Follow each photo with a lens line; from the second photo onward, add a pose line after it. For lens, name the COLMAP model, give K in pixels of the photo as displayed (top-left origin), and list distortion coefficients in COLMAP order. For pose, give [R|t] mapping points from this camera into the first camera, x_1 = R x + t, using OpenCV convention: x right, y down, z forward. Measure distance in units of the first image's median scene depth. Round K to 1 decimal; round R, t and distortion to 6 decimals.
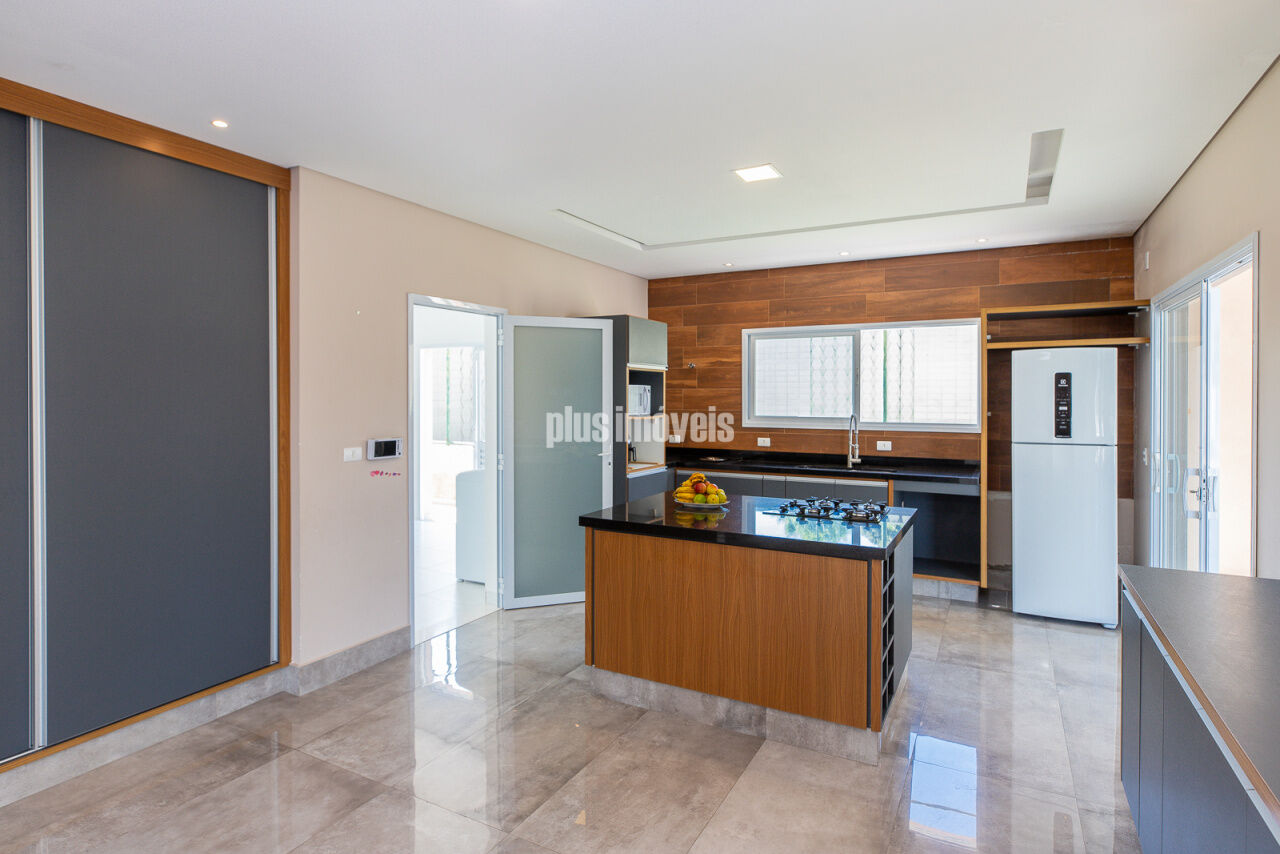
lens RADIAL K [[661.5, 0, 644.7], [0, 661.5, 410.0], [0, 0, 1]] dist [-0.005856, 0.002361]
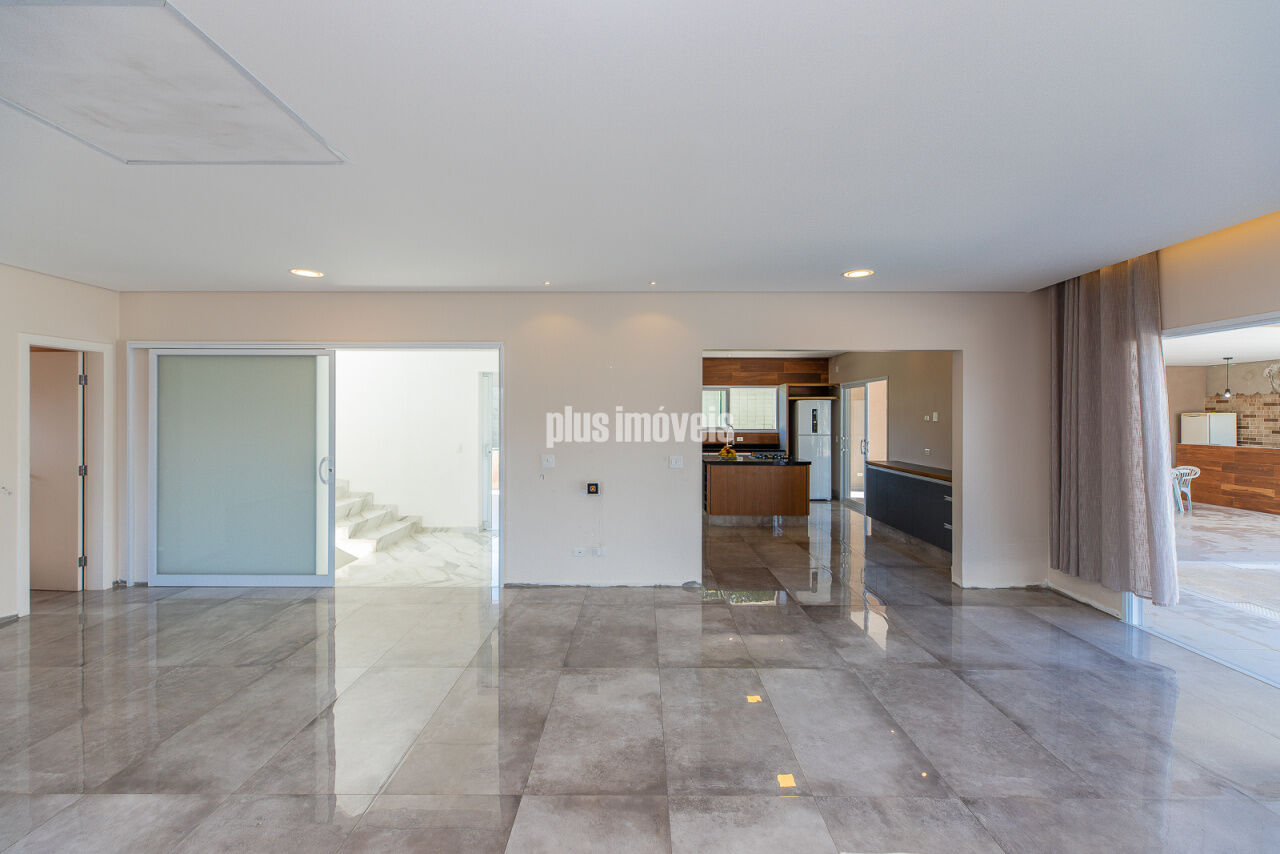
lens RADIAL K [[580.8, 0, 634.7], [0, 580.8, 407.1], [0, 0, 1]] dist [0.005125, -0.000343]
pose [[0.884906, 0.009426, 0.465674, -1.219095], [0.006322, 0.999460, -0.032245, 0.009449], [-0.465726, 0.031478, 0.884369, -0.834235]]
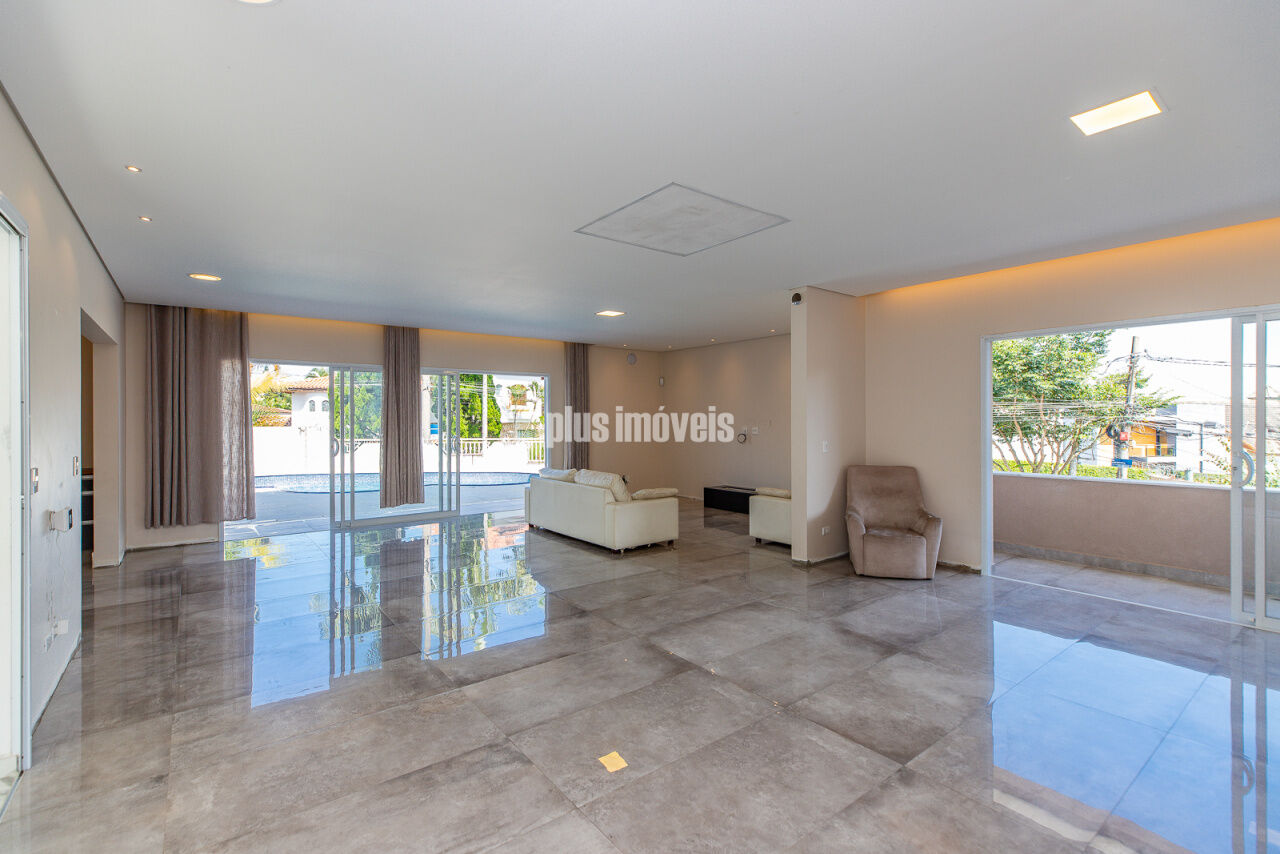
lens RADIAL K [[580.8, 0, 636.8], [0, 580.8, 417.3], [0, 0, 1]] dist [0.005125, -0.000343]
pose [[-0.915228, 0.005470, 0.402900, -1.675948], [0.012050, 0.999832, 0.013797, 0.011955], [-0.402757, 0.017482, -0.915140, 0.727709]]
